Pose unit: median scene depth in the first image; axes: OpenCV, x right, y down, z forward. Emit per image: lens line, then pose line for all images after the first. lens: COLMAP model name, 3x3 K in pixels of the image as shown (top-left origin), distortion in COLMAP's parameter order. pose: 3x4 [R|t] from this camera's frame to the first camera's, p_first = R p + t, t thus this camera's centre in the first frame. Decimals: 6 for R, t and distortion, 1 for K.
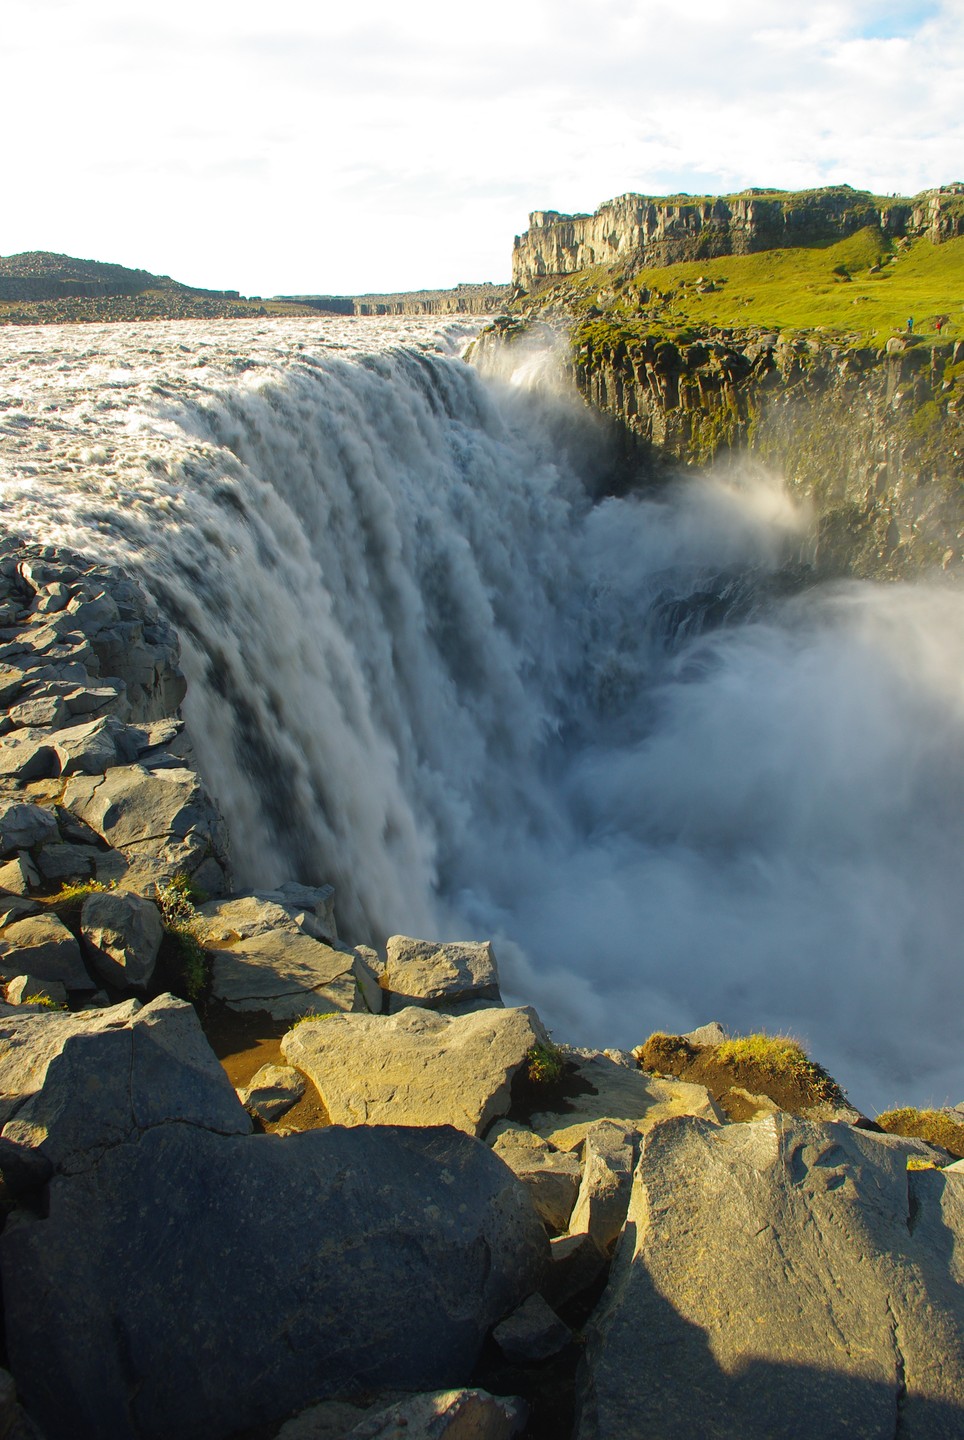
lens RADIAL K [[1123.4, 0, 482.0], [0, 1123.4, 720.0], [0, 0, 1]] dist [-0.099109, 0.055067]
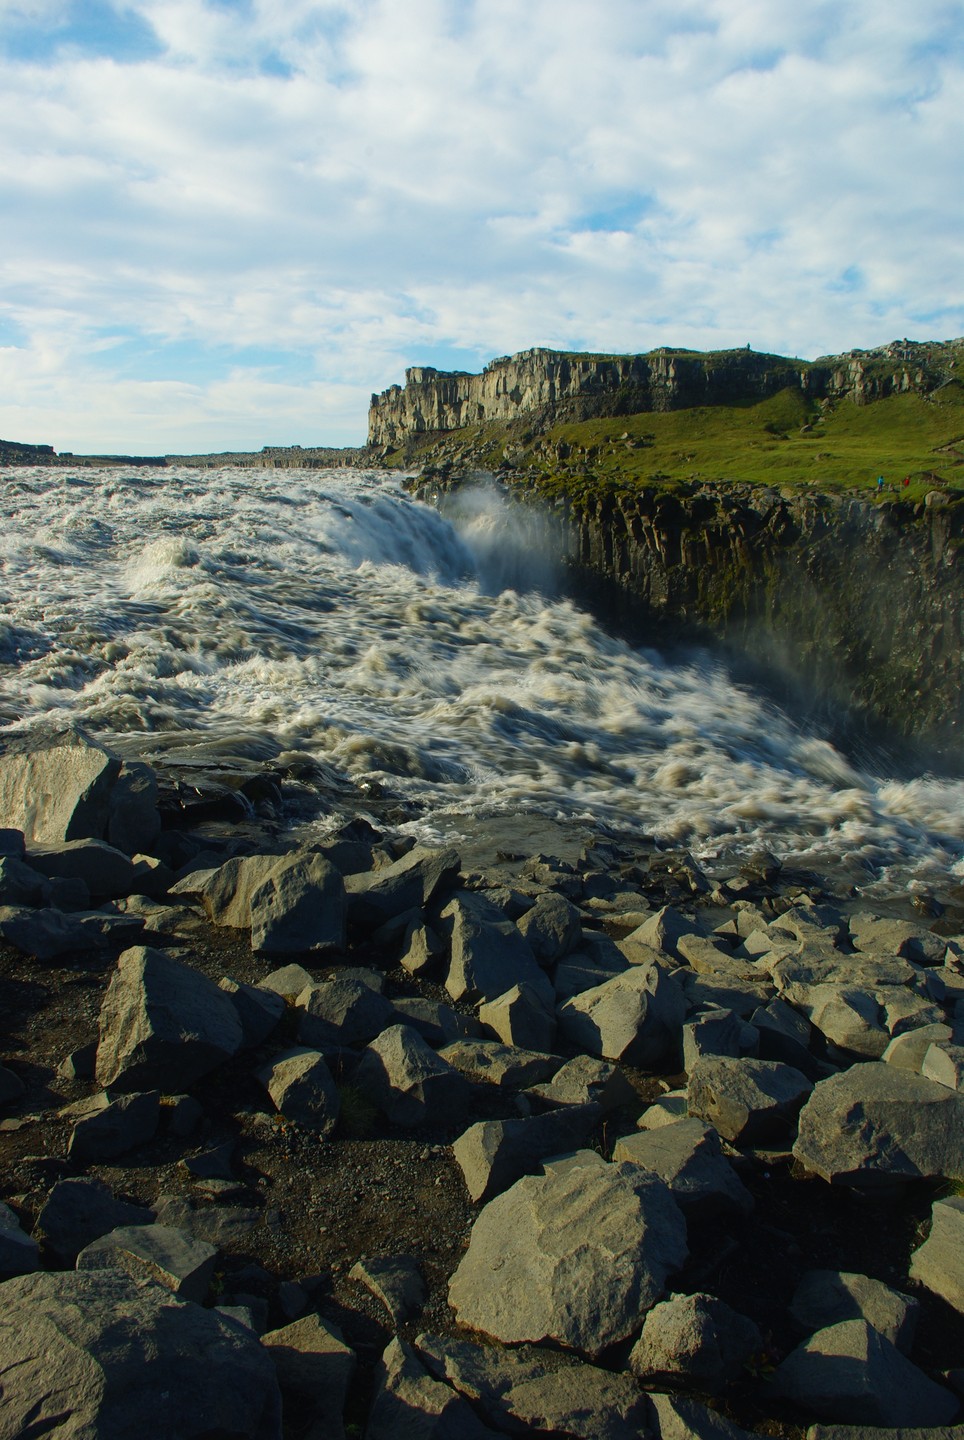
lens RADIAL K [[1123.4, 0, 482.0], [0, 1123.4, 720.0], [0, 0, 1]] dist [-0.099109, 0.055067]
pose [[0.982628, -0.016083, 0.184889, -0.115026], [0.041643, 0.989942, -0.135206, -0.028793], [-0.180855, 0.140557, 0.973414, 0.118692]]
